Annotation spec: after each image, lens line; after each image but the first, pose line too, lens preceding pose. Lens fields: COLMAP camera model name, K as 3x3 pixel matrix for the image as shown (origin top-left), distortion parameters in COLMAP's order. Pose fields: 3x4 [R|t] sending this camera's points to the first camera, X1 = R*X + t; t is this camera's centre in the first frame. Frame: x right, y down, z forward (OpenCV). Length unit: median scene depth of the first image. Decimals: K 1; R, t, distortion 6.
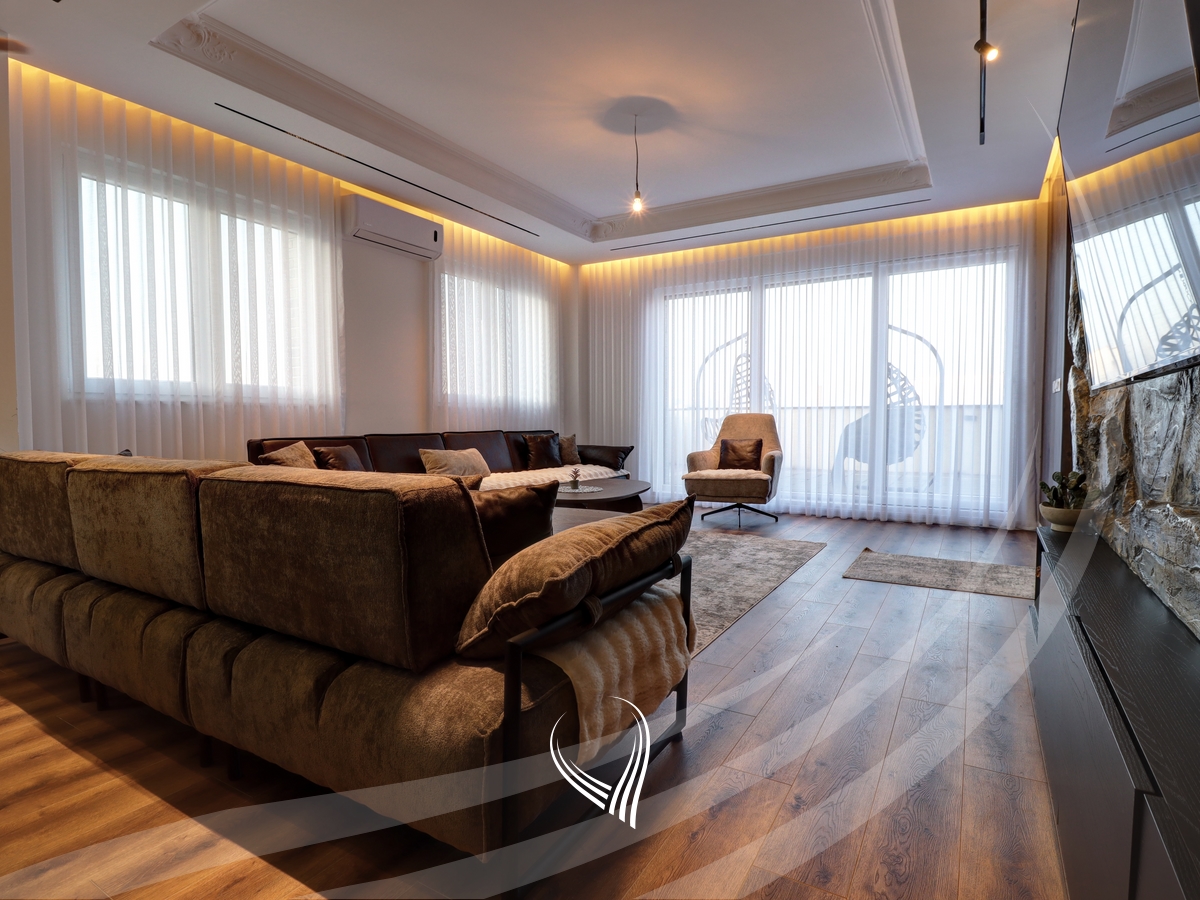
lens RADIAL K [[633.5, 0, 614.6], [0, 633.5, 450.3], [0, 0, 1]] dist [0.001100, -0.013033]
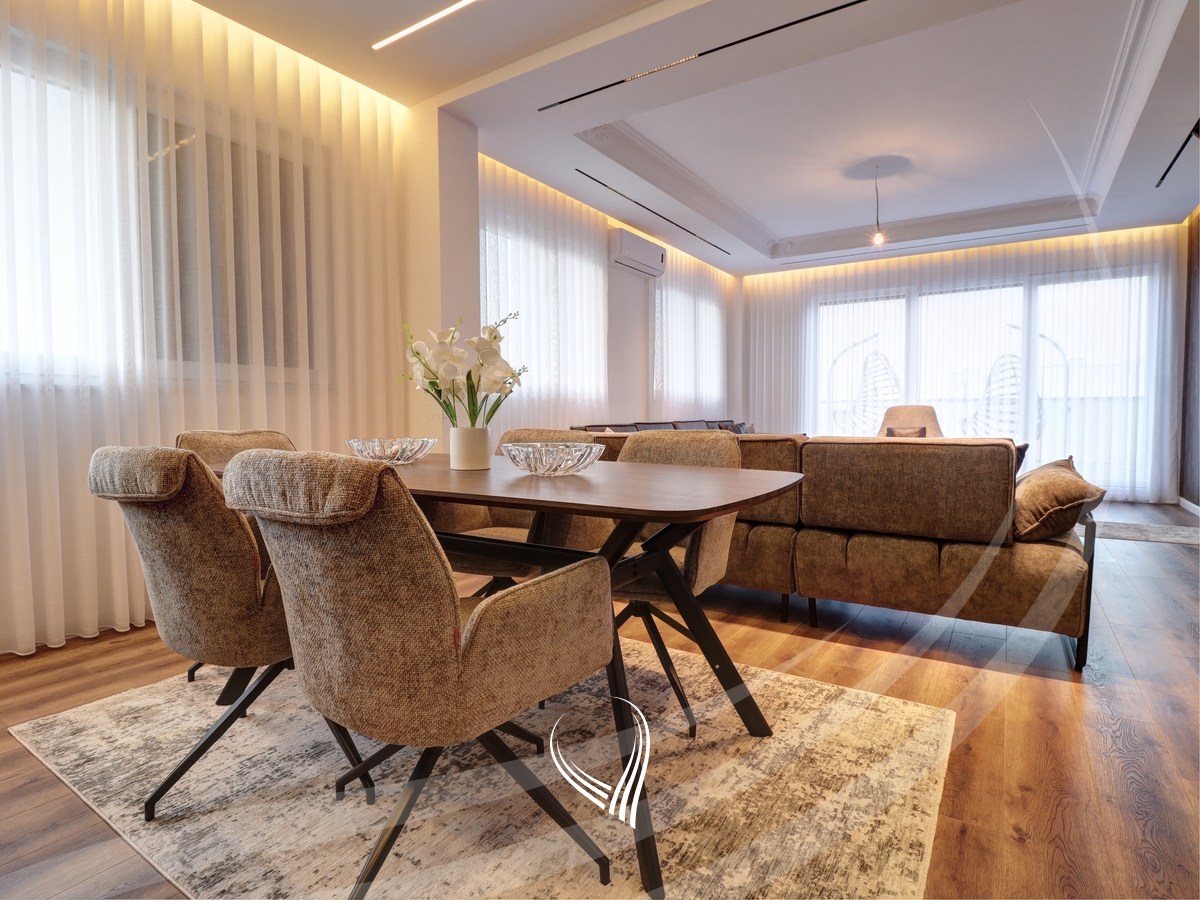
lens RADIAL K [[632.4, 0, 601.7], [0, 632.4, 446.7], [0, 0, 1]] dist [-0.001185, -0.021595]
pose [[0.998703, -0.002290, -0.050861, -0.323014], [0.002397, 0.999995, 0.002040, 0.015521], [0.050856, -0.002160, 0.998704, -0.197147]]
